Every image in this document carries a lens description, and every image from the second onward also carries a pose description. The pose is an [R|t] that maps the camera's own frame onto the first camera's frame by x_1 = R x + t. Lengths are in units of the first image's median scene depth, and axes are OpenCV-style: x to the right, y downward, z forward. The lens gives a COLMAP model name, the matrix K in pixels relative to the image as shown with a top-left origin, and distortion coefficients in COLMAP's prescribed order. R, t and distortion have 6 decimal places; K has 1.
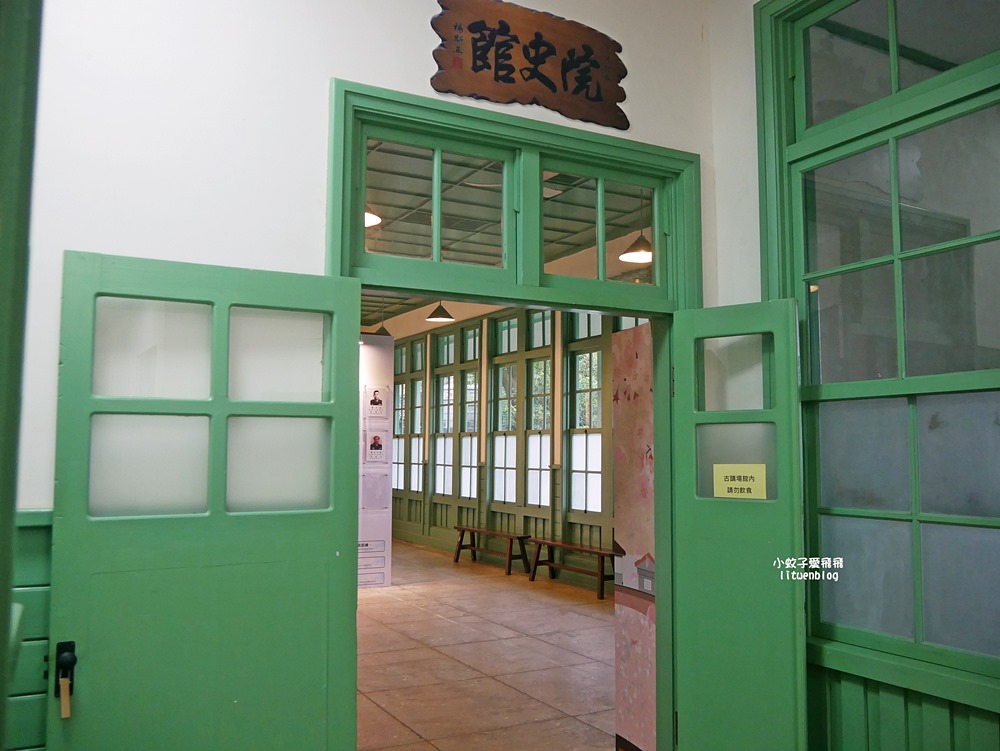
lens RADIAL K [[844.5, 0, 500.7], [0, 844.5, 376.2], [0, 0, 1]] dist [-0.046322, 0.017861]
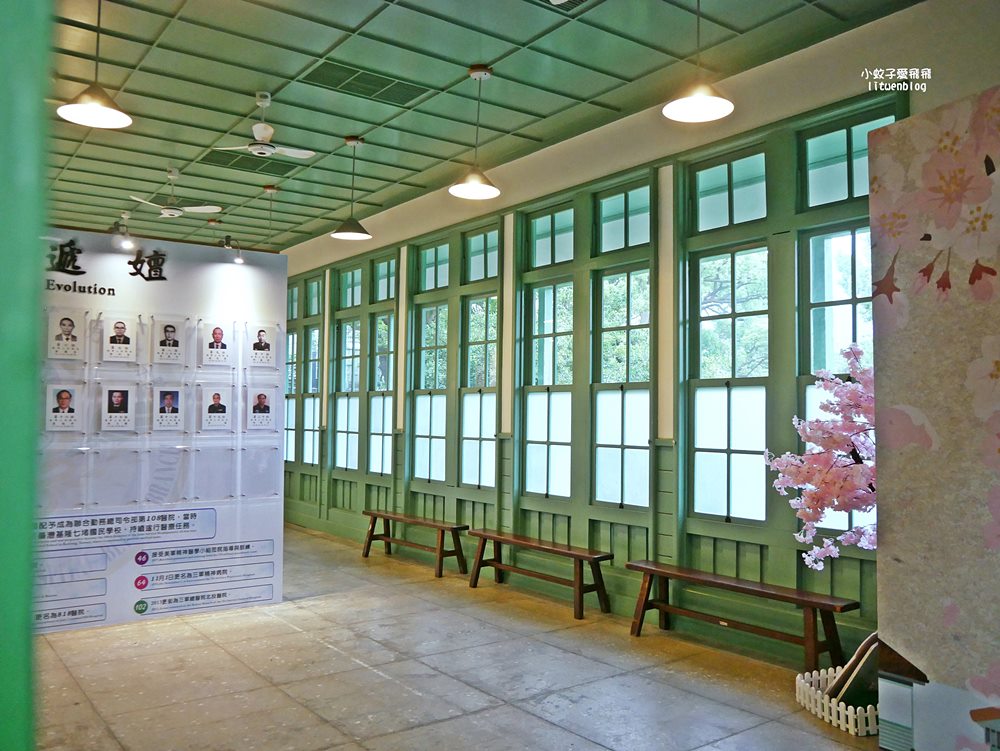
lens RADIAL K [[844.5, 0, 501.9], [0, 844.5, 376.2], [0, 0, 1]] dist [-0.046322, 0.017861]
pose [[0.990908, 0.007981, 0.134304, -0.036381], [-0.013807, 0.999001, 0.042502, 0.019972], [-0.133831, -0.043970, 0.990028, 0.233784]]
